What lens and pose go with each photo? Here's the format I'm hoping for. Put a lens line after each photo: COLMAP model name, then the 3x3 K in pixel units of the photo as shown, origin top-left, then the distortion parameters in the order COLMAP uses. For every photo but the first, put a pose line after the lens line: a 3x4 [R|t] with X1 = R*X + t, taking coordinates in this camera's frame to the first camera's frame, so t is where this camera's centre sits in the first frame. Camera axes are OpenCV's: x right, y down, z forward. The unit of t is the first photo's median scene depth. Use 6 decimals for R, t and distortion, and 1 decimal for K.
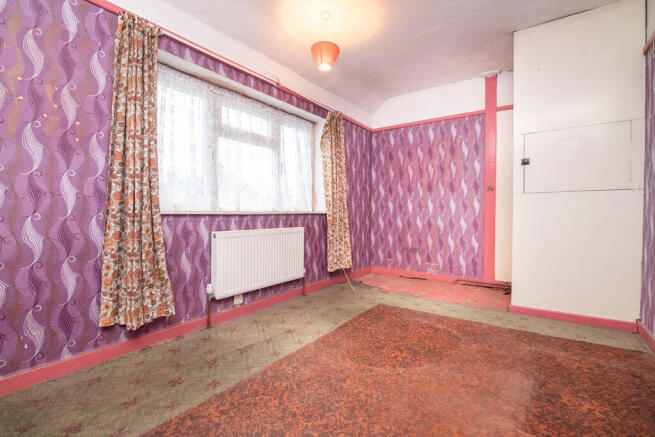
lens RADIAL K [[298.8, 0, 325.3], [0, 298.8, 220.5], [0, 0, 1]] dist [-0.019446, 0.000187]
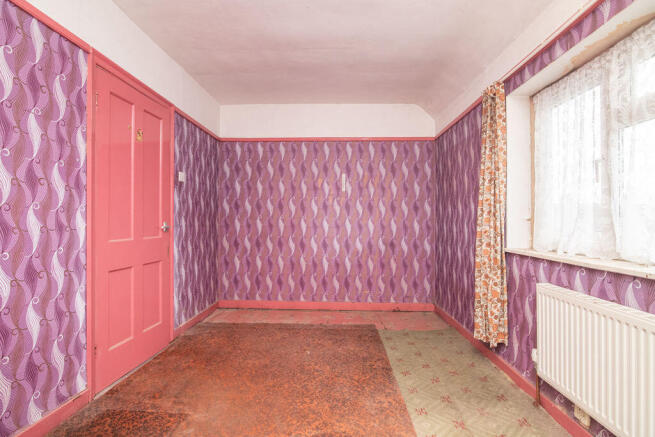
lens RADIAL K [[298.8, 0, 325.3], [0, 298.8, 220.5], [0, 0, 1]] dist [-0.019446, 0.000187]
pose [[-0.828142, -0.008112, -0.560459, 0.553962], [-0.022614, 0.999565, 0.018948, -0.136809], [0.560062, 0.028366, -0.827965, 1.479859]]
